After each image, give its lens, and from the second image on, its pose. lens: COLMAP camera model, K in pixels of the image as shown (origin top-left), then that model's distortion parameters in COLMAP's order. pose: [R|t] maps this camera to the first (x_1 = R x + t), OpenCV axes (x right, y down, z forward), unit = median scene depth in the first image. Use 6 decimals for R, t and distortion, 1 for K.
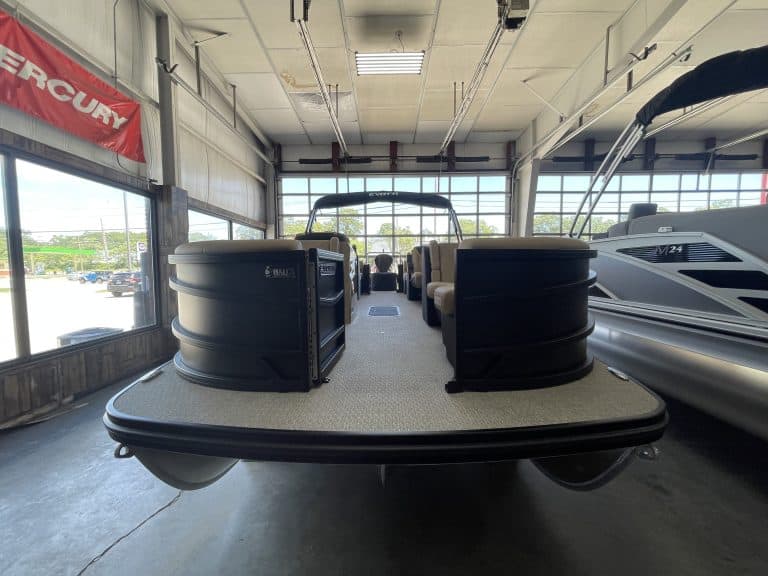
lens RADIAL K [[309.8, 0, 382.3], [0, 309.8, 288.8], [0, 0, 1]] dist [-0.001873, -0.000872]
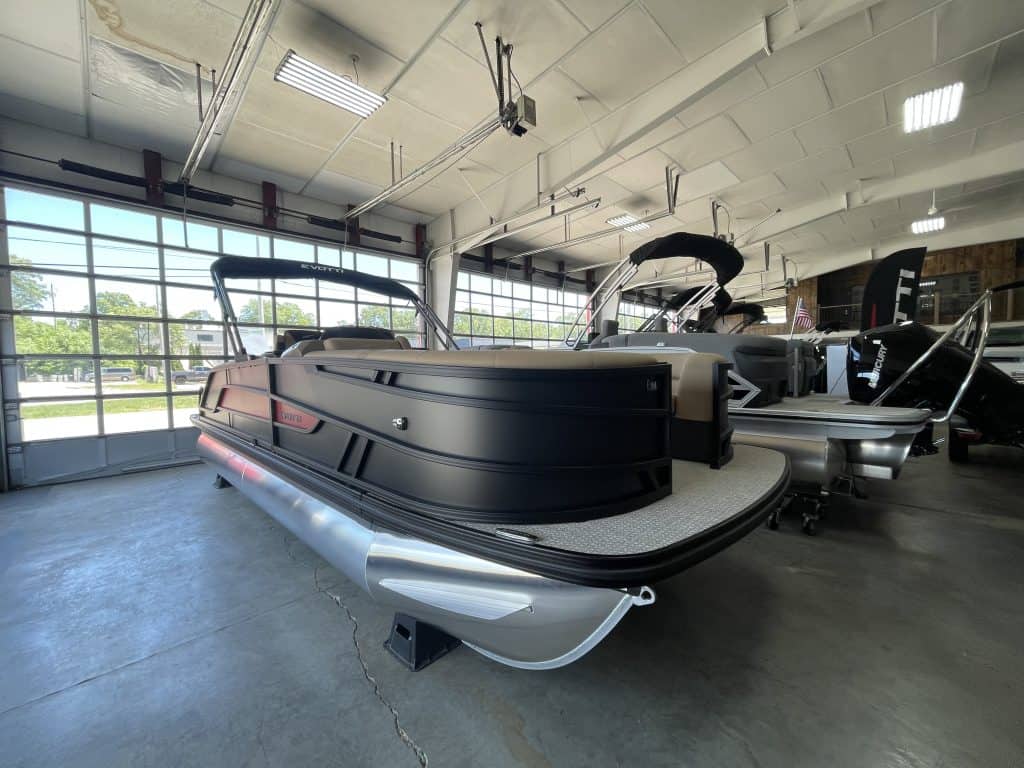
lens RADIAL K [[413.0, 0, 503.4], [0, 413.0, 385.0], [0, 0, 1]] dist [-0.001873, -0.000872]
pose [[0.700383, -0.038367, 0.712735, -0.258877], [0.062622, 0.998007, -0.007814, -0.011823], [-0.711015, 0.050105, 0.701390, 0.059863]]
